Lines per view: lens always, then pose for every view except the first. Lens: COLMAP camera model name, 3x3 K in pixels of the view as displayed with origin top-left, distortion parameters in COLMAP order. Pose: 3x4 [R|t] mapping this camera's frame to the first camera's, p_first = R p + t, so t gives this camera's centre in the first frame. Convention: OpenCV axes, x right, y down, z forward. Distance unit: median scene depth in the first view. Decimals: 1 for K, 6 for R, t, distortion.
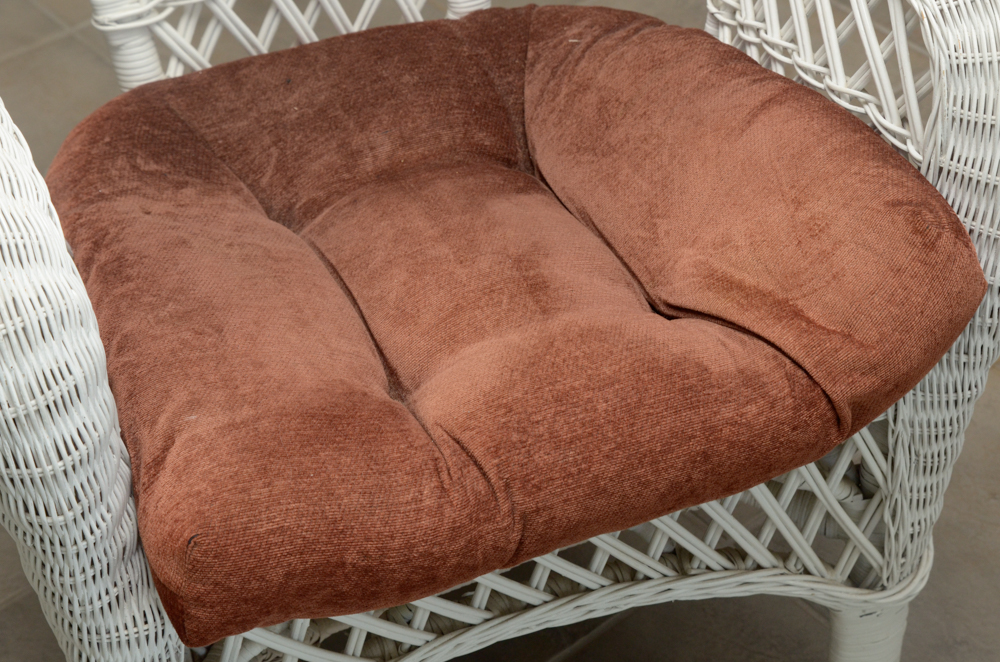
lens RADIAL K [[2214.7, 0, 489.3], [0, 2214.7, 335.3], [0, 0, 1]] dist [0.083423, 0.000000]
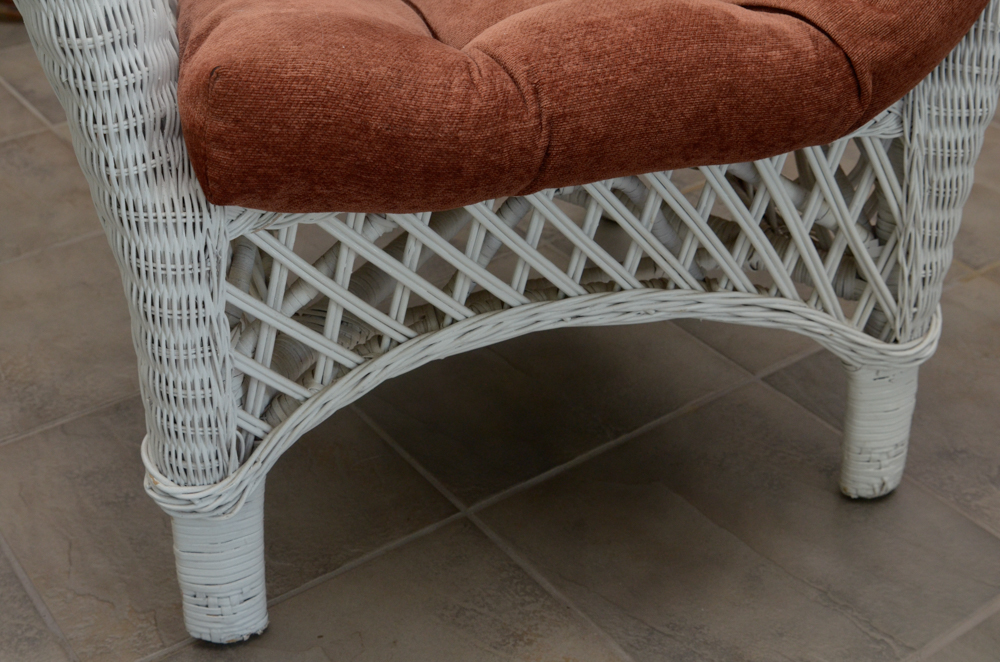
lens RADIAL K [[1410.9, 0, 496.1], [0, 1410.9, 337.6], [0, 0, 1]] dist [-0.039286, 0.000000]
pose [[0.995531, 0.036560, -0.087073, 0.048534], [-0.051249, 0.983596, -0.172952, 0.281158], [0.079322, 0.176641, 0.981074, 0.356253]]
